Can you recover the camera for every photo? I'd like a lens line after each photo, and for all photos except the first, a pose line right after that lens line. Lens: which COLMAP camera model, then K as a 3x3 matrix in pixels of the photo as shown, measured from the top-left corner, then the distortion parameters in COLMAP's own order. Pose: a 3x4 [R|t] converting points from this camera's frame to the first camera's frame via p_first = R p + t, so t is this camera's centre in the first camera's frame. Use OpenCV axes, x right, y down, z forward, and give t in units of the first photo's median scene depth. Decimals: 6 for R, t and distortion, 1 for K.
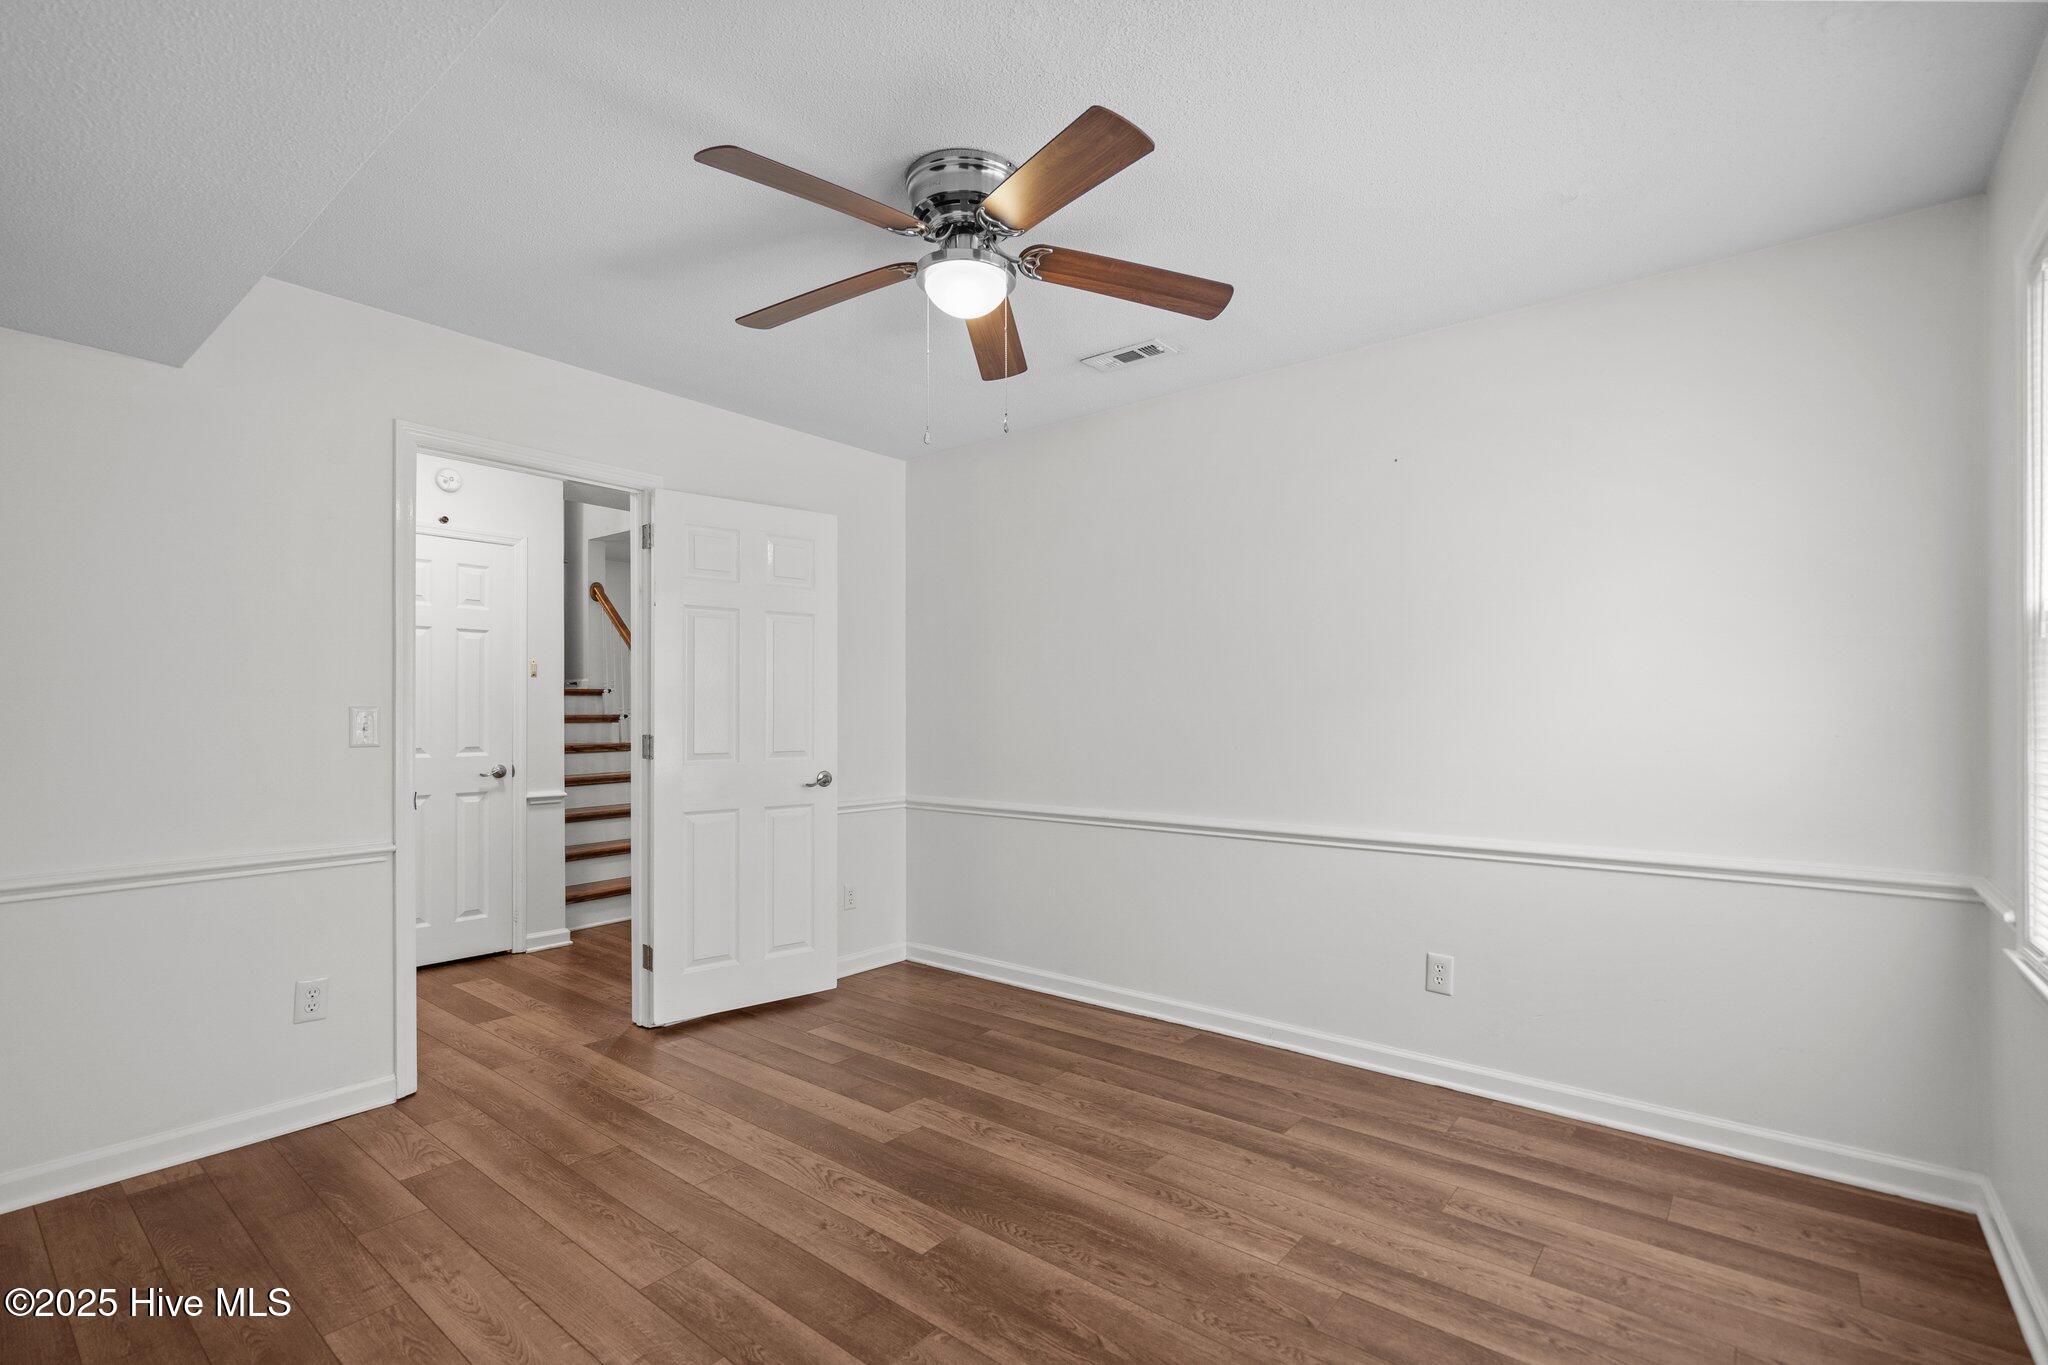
lens RADIAL K [[927.1, 0, 1032.9], [0, 927.1, 696.1], [0, 0, 1]] dist [0.001925, 0.000760]
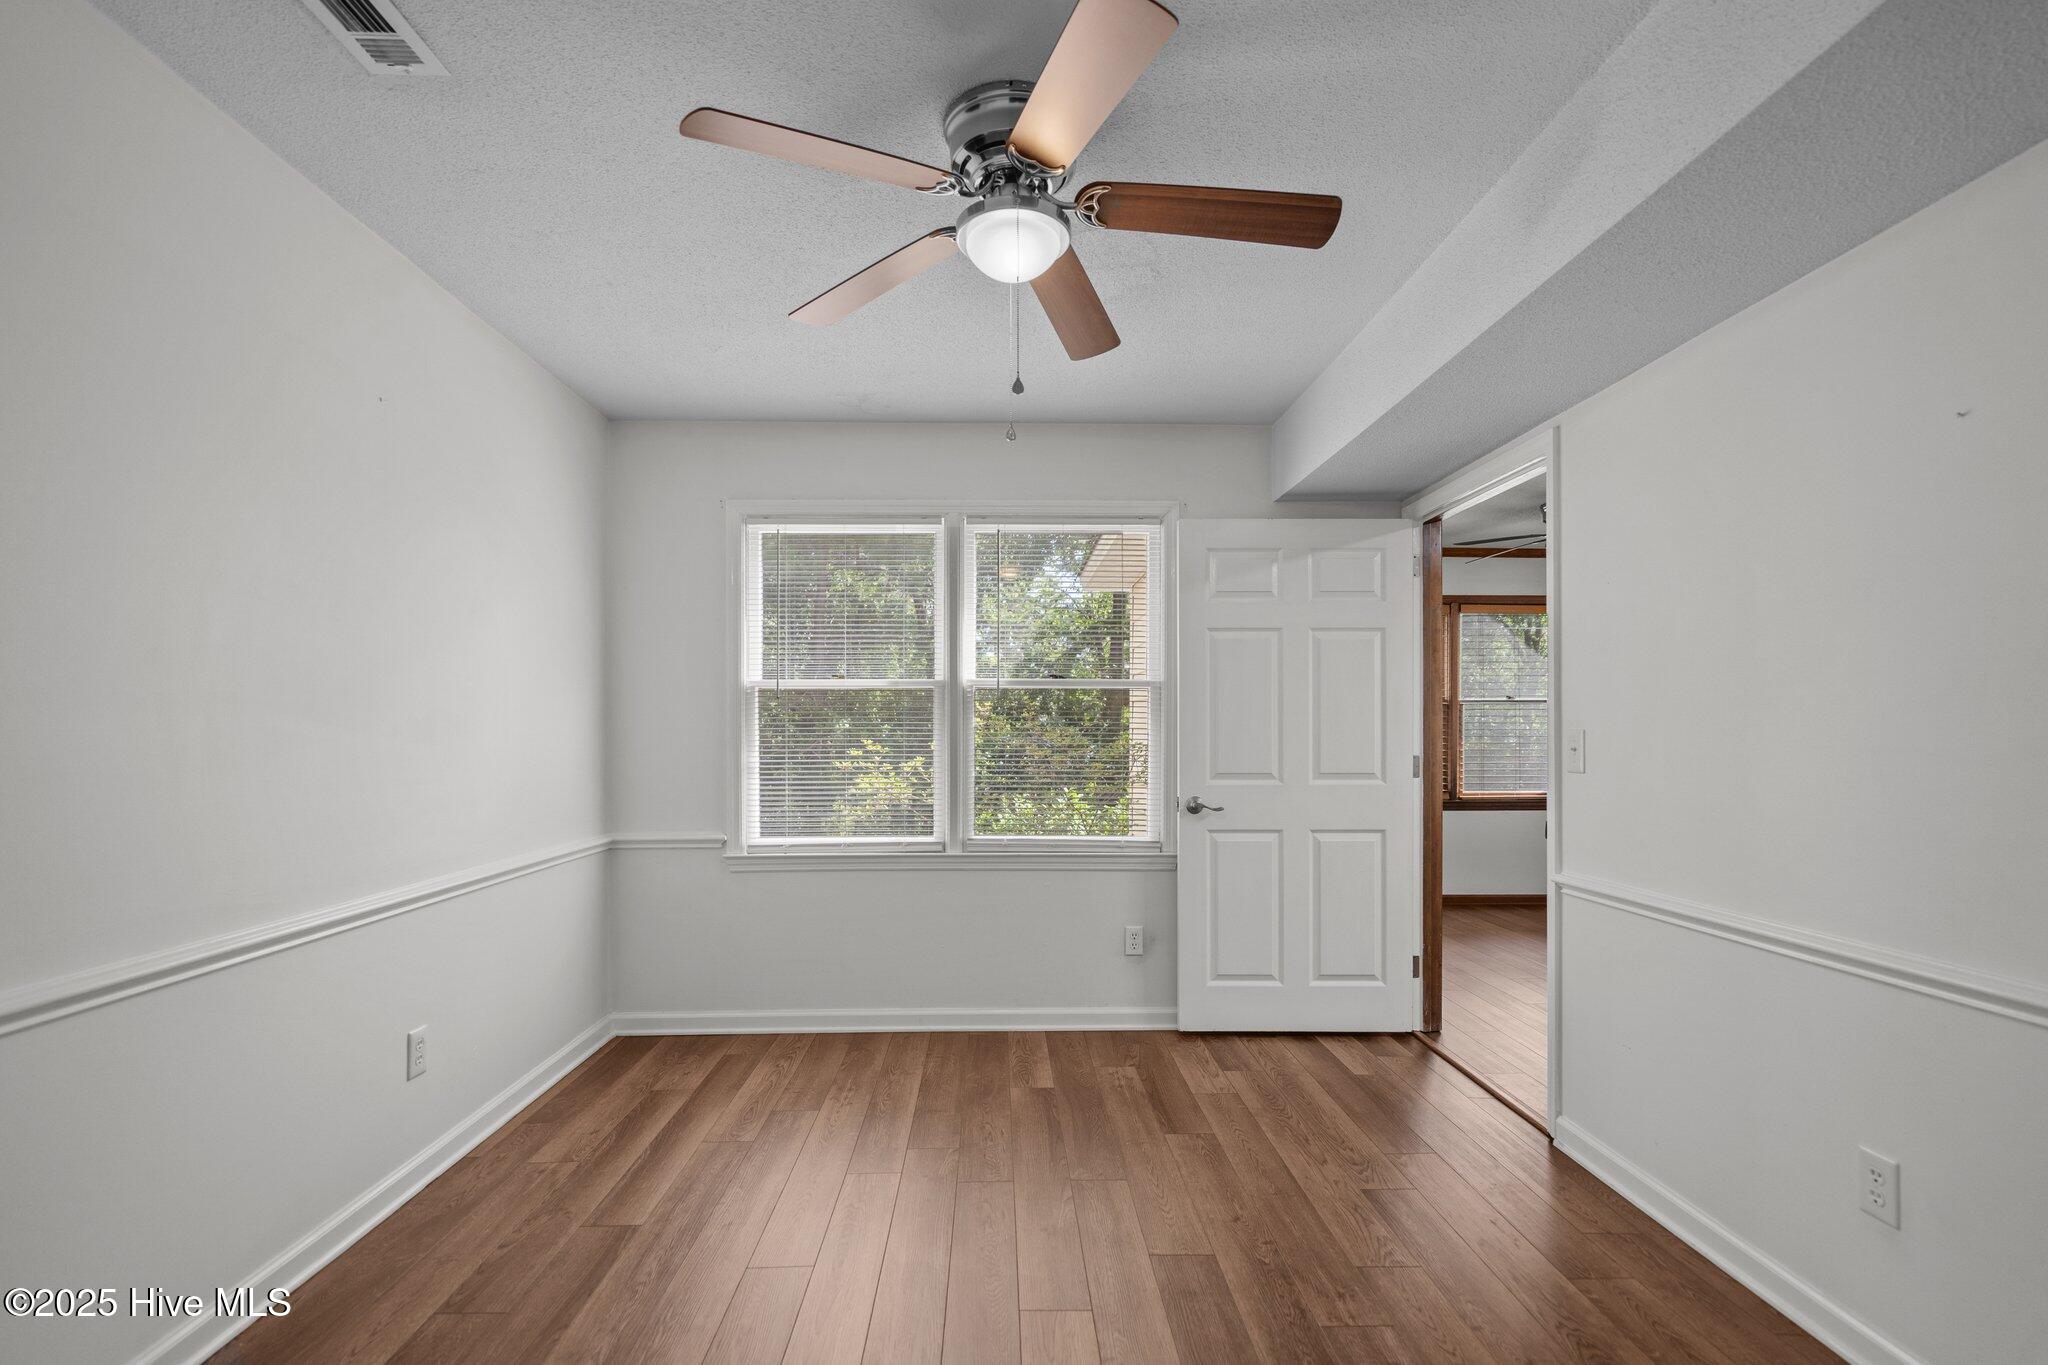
lens RADIAL K [[953.3, 0, 1021.9], [0, 953.3, 713.4], [0, 0, 1]] dist [0.001771, 0.000130]
pose [[-0.649925, 0.014527, 0.759859, -0.686200], [-0.014281, 0.999407, -0.031321, 0.024517], [-0.759864, -0.031207, -0.649332, 1.429111]]
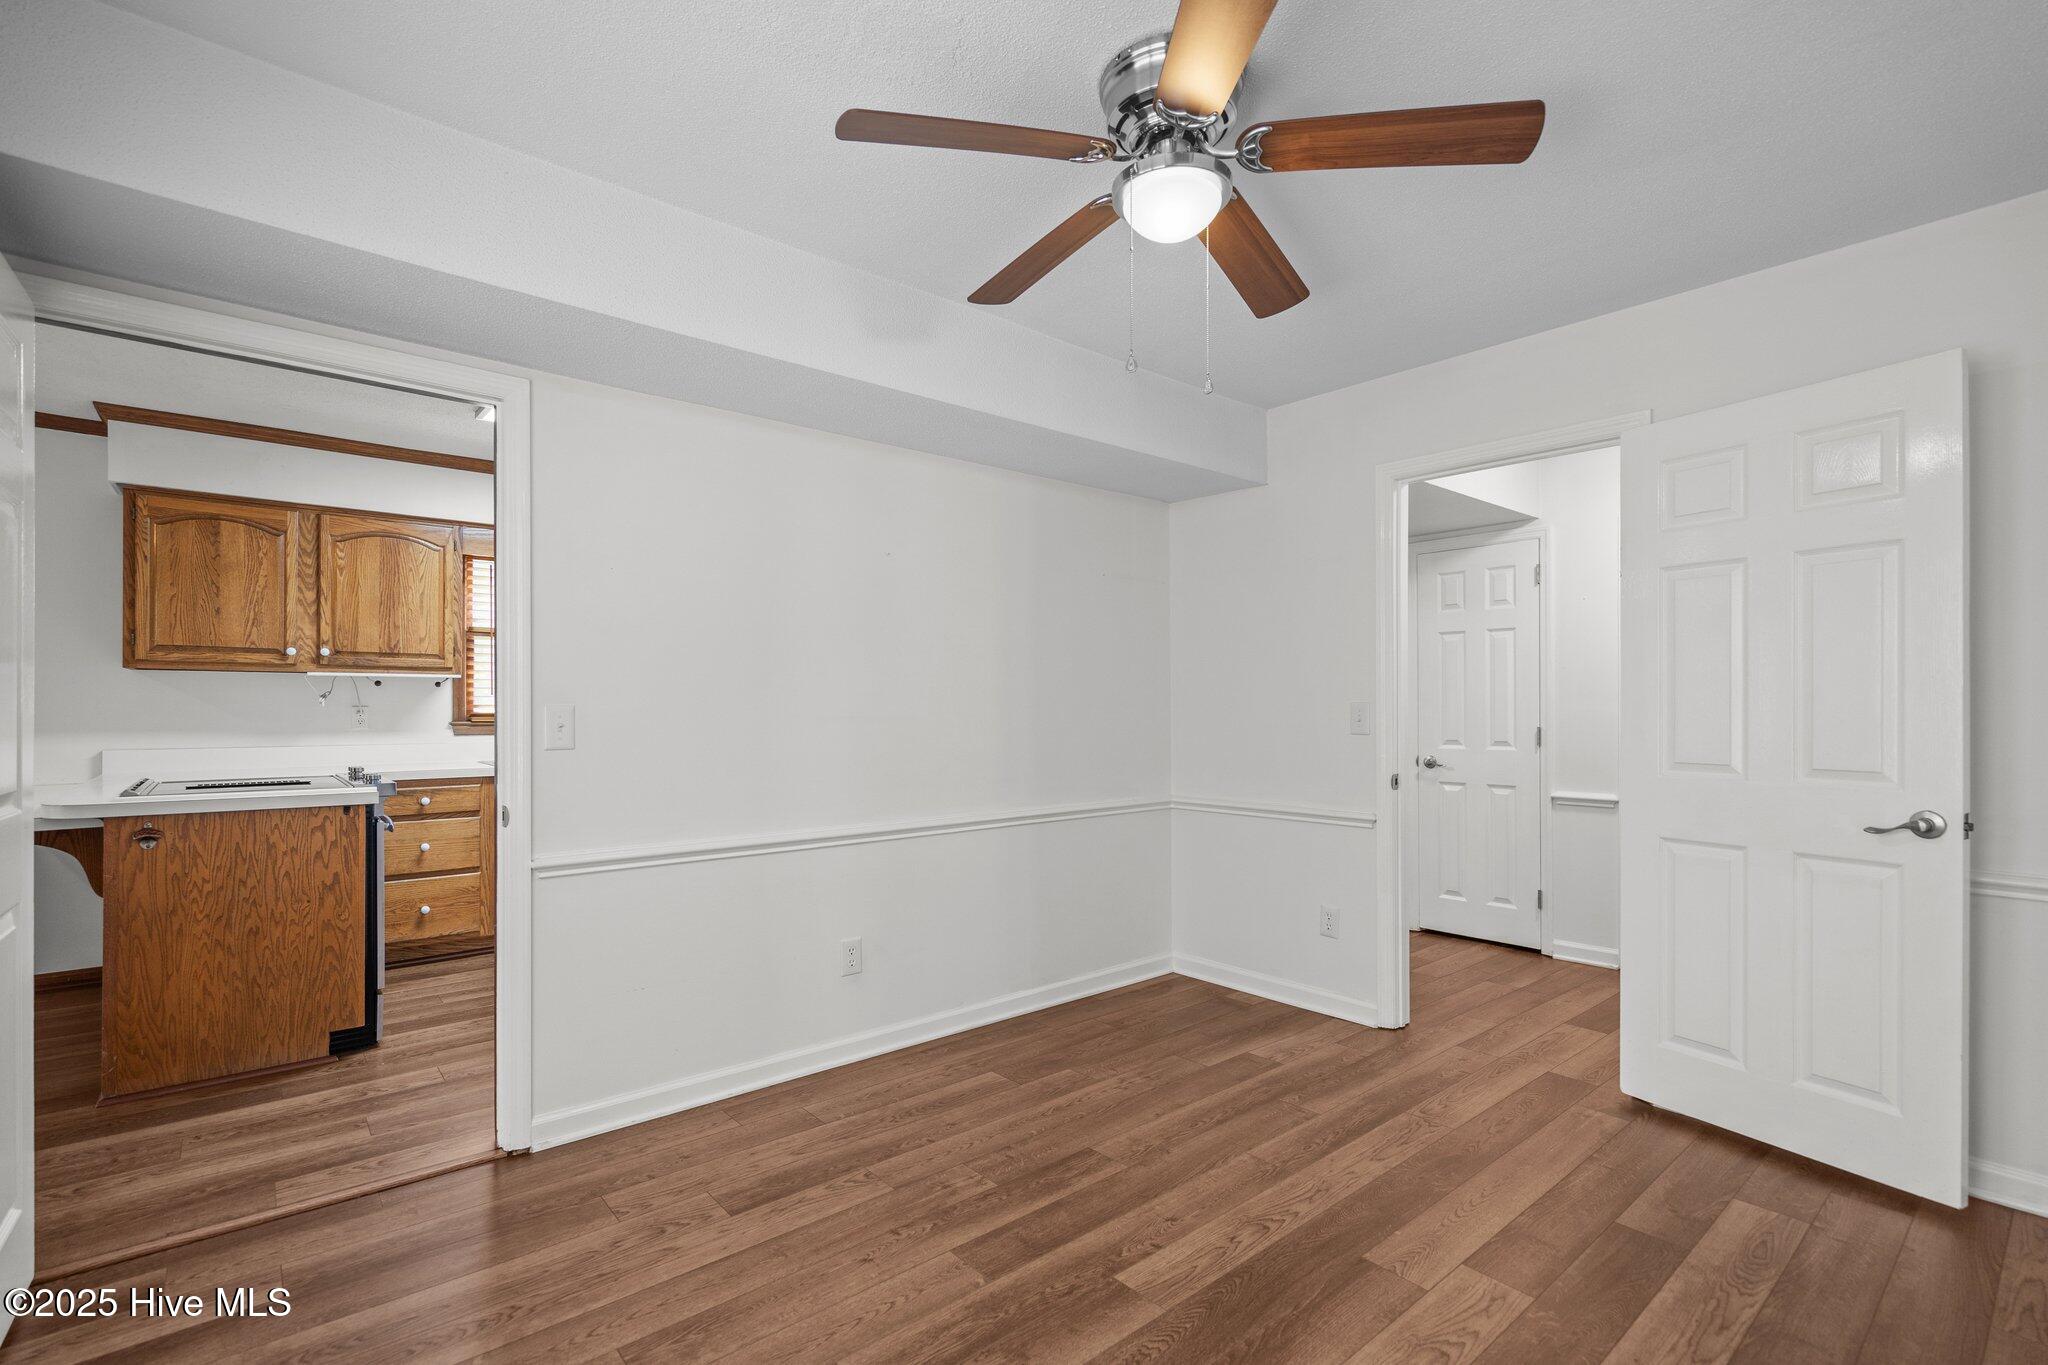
lens RADIAL K [[927.1, 0, 1032.9], [0, 927.1, 696.1], [0, 0, 1]] dist [0.001925, 0.000760]
pose [[-0.178303, -0.012086, -0.983901, 0.711008], [0.019534, 0.999684, -0.015820, 0.013536], [0.983782, -0.022040, -0.178010, 0.928214]]
